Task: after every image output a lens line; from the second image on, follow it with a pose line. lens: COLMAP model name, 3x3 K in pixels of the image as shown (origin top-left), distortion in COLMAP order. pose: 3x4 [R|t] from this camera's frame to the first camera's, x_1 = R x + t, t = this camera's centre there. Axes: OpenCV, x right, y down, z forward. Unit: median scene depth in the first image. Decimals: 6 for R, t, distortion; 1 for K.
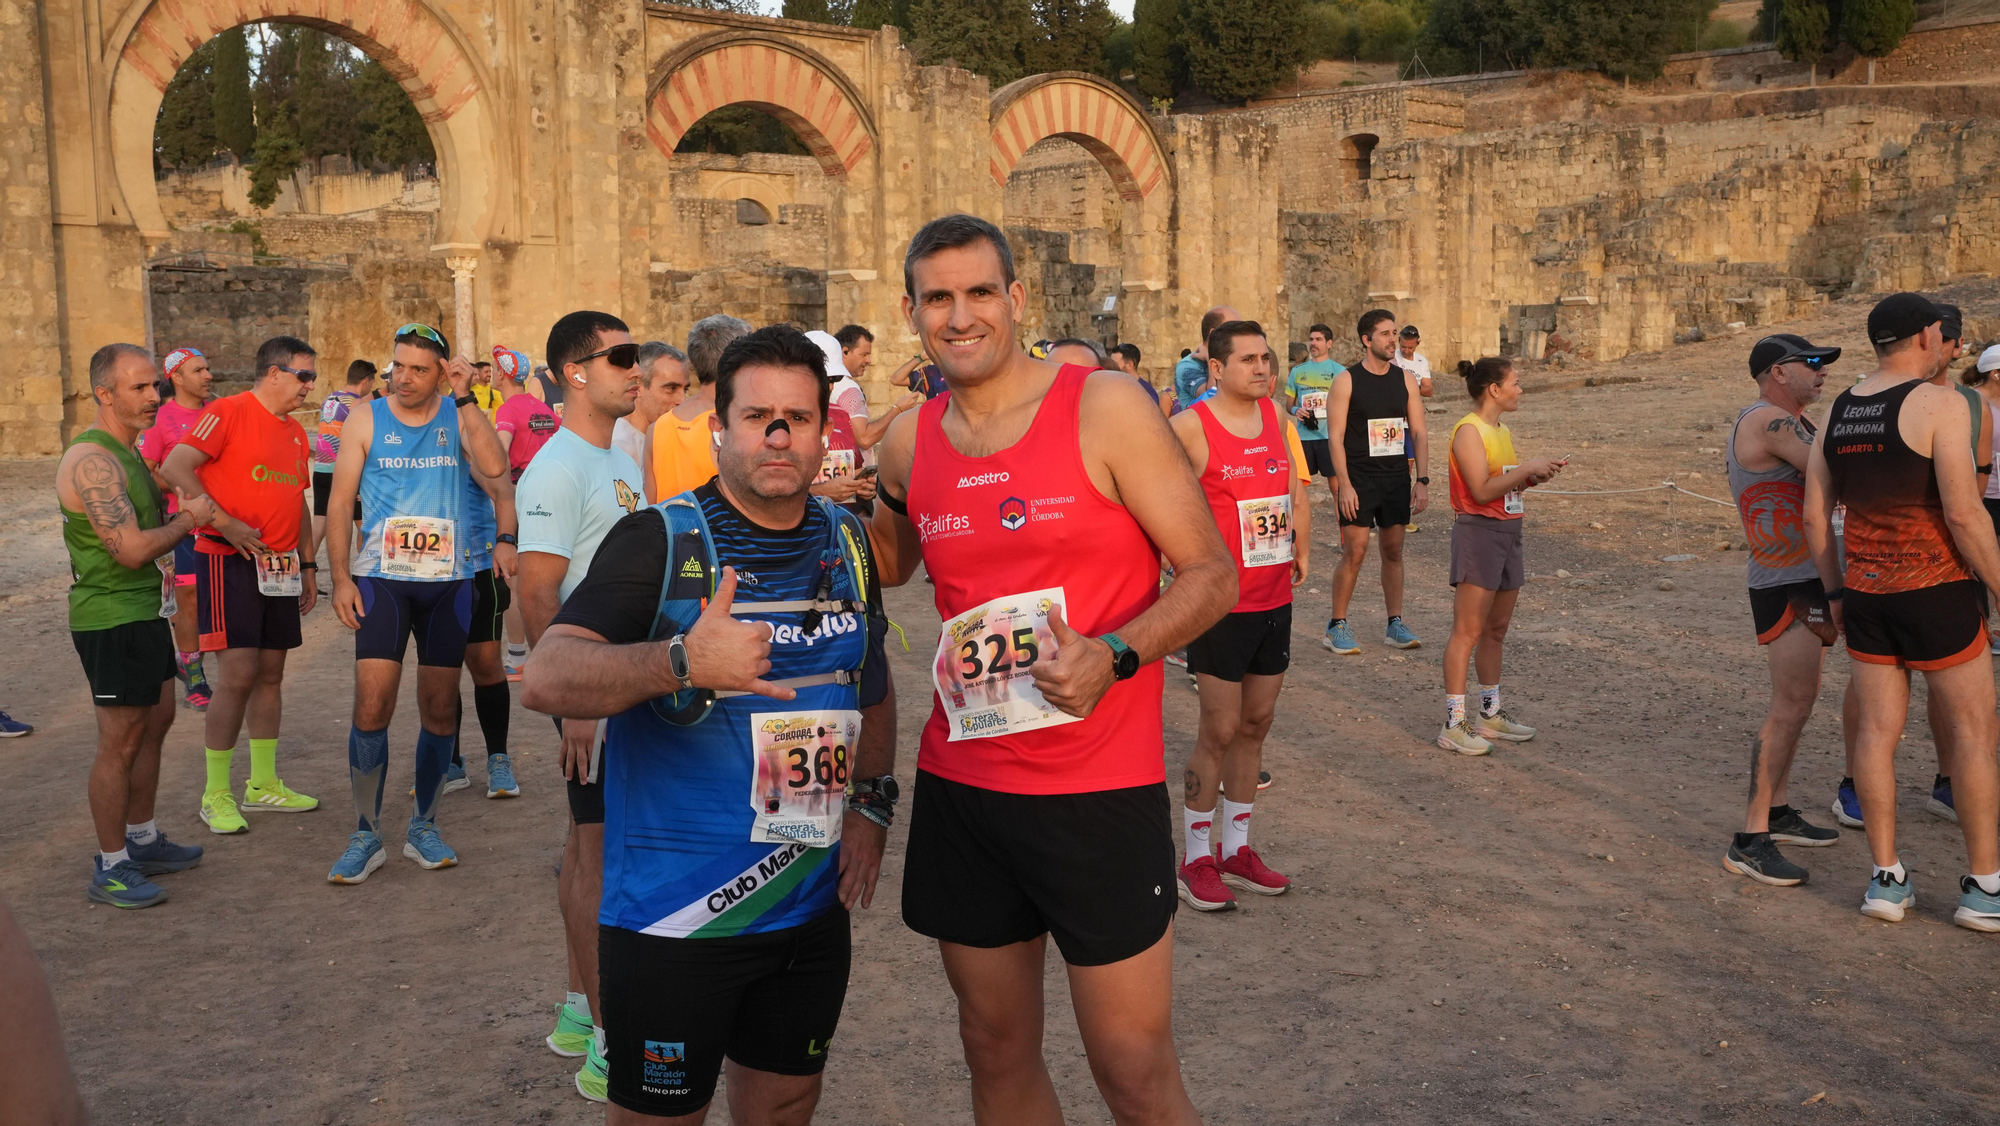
lens RADIAL K [[1934.1, 0, 986.5], [0, 1934.1, 546.2], [0, 0, 1]] dist [0.042042, 0.000000]
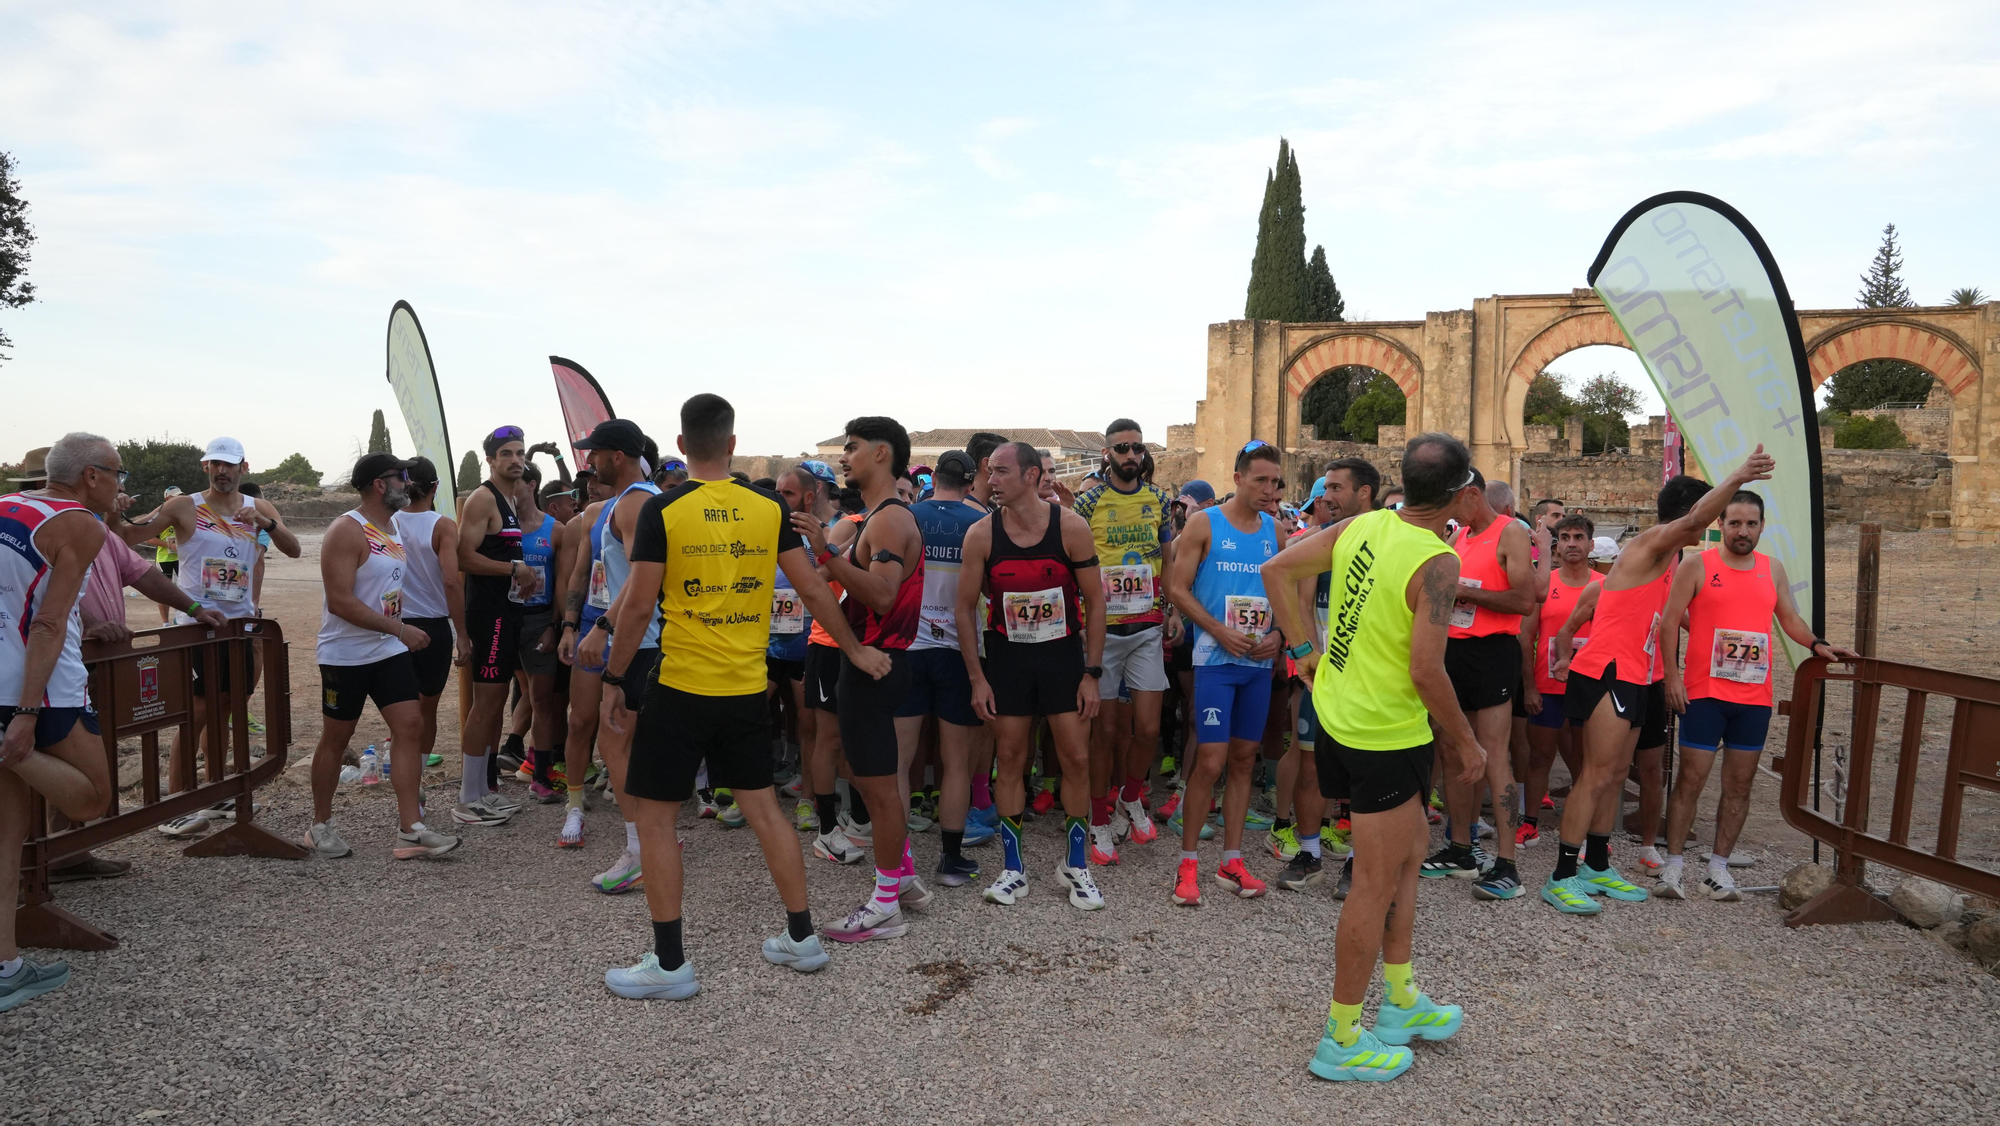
lens RADIAL K [[1396.3, 0, 1095.5], [0, 1396.3, 529.3], [0, 0, 1]] dist [-0.024061, 0.026238]
pose [[0.482982, 0.041959, -0.874625, 0.582559], [-0.104216, 0.994506, -0.009840, 0.001437], [0.869407, 0.095903, 0.484701, -0.154391]]
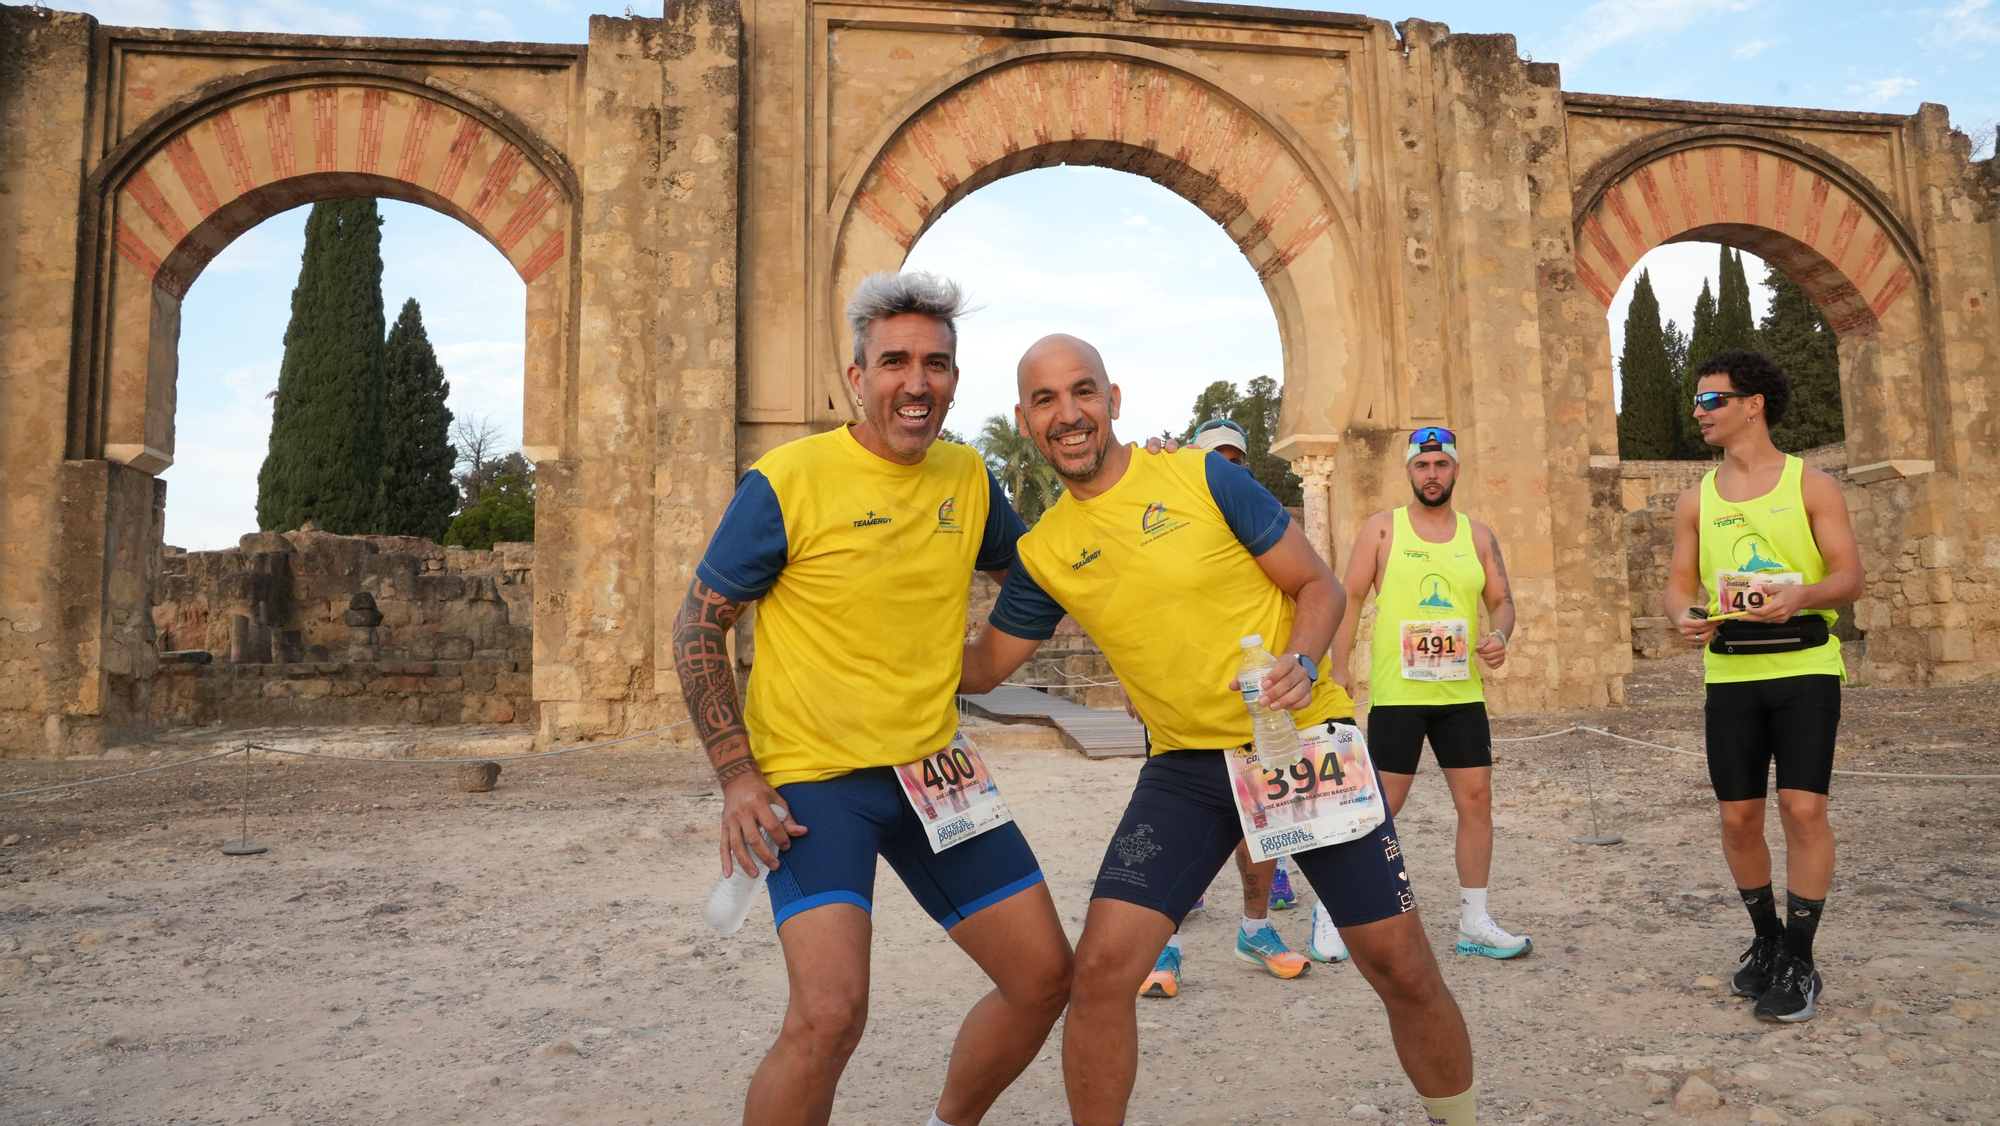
lens RADIAL K [[1373.1, 0, 986.1], [0, 1373.1, 557.1], [0, 0, 1]] dist [-0.129756, 0.094667]
pose [[0.859081, -0.054582, -0.508921, -0.108083], [-0.033582, 0.986145, -0.162453, -0.026630], [0.510736, 0.156651, 0.845345, 0.463948]]
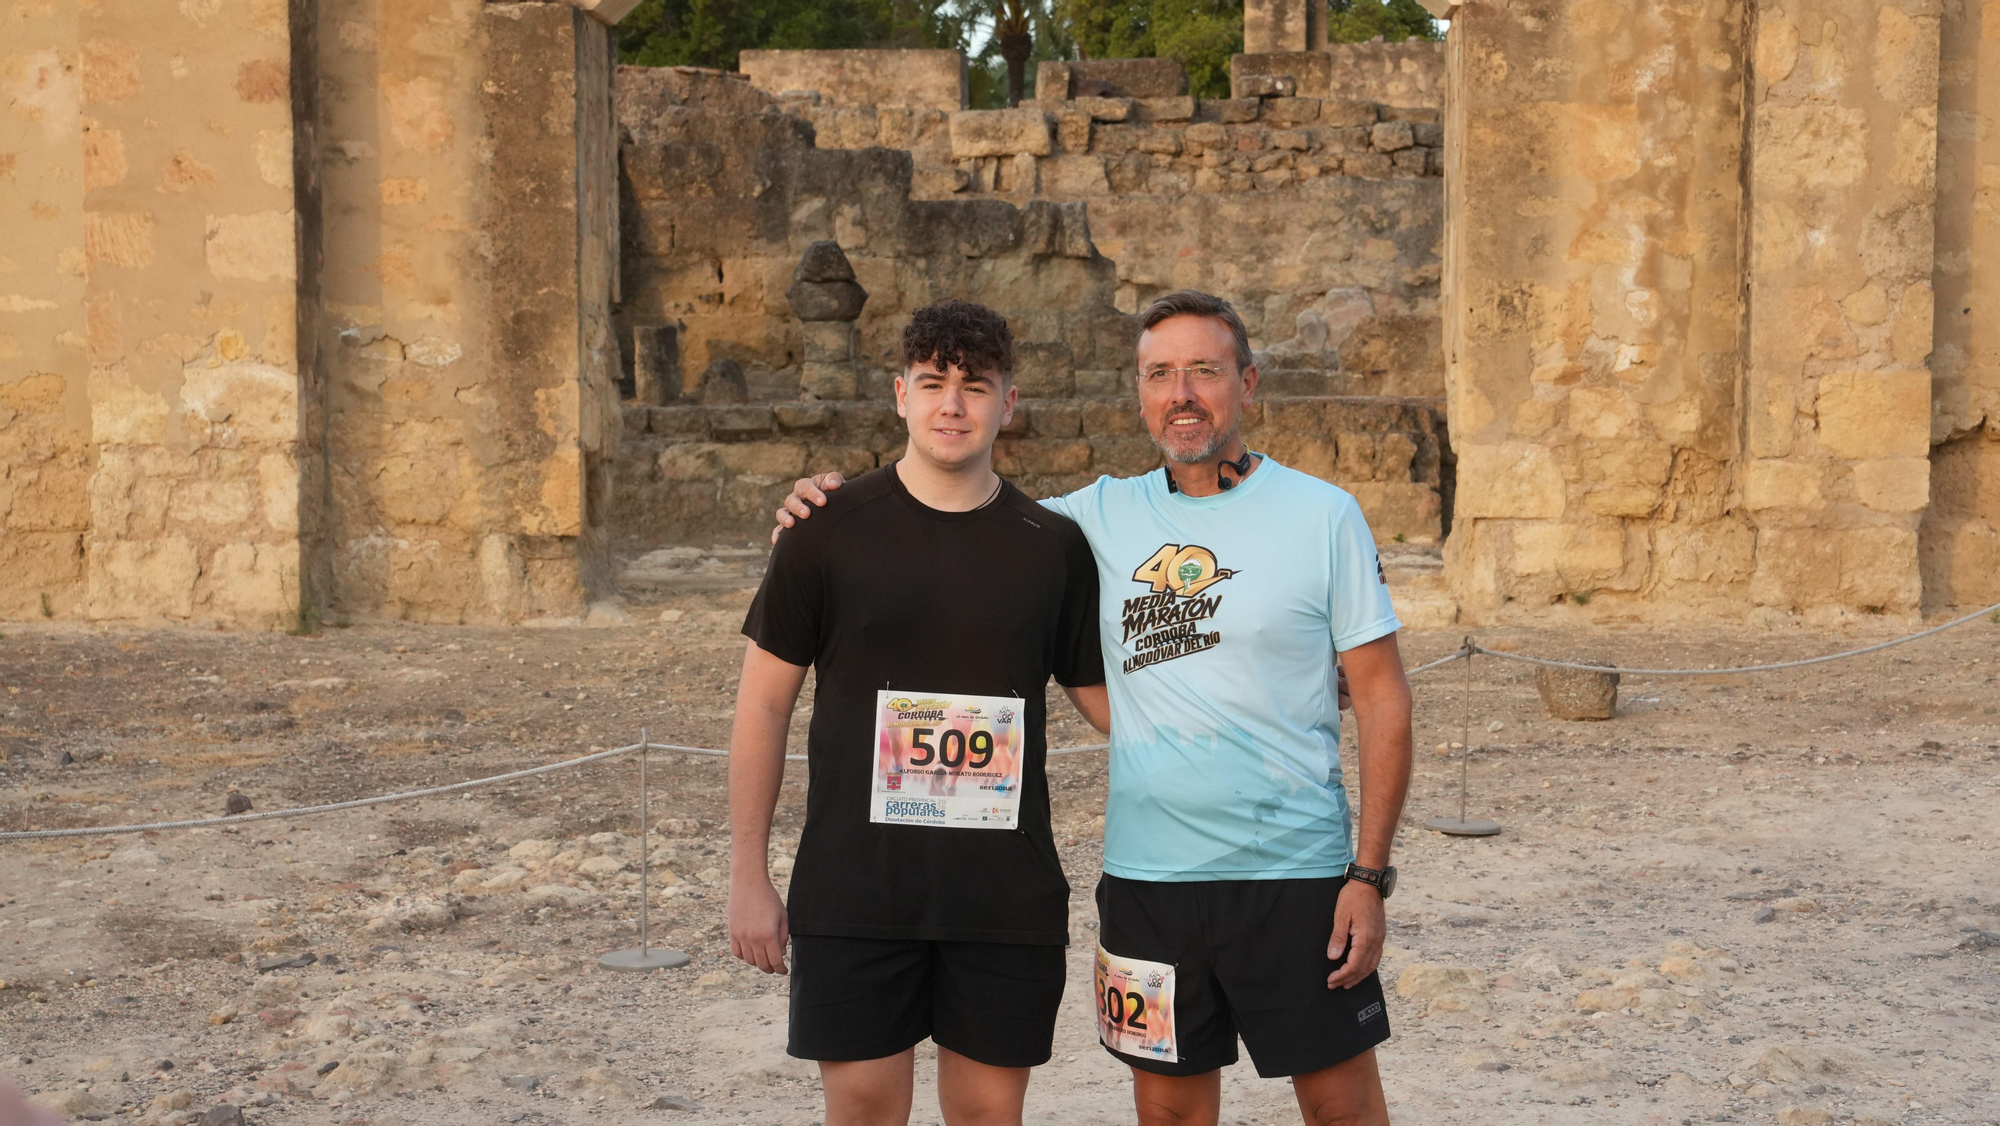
lens RADIAL K [[3802.6, 0, 999.8], [0, 3802.6, 570.6], [0, 0, 1]] dist [0.356963, 0.000000]
pose [[0.743020, 0.039357, -0.668111, -0.117690], [-0.063049, 0.997946, -0.011331, -0.027569], [0.666292, 0.050542, 0.743976, 0.312777]]
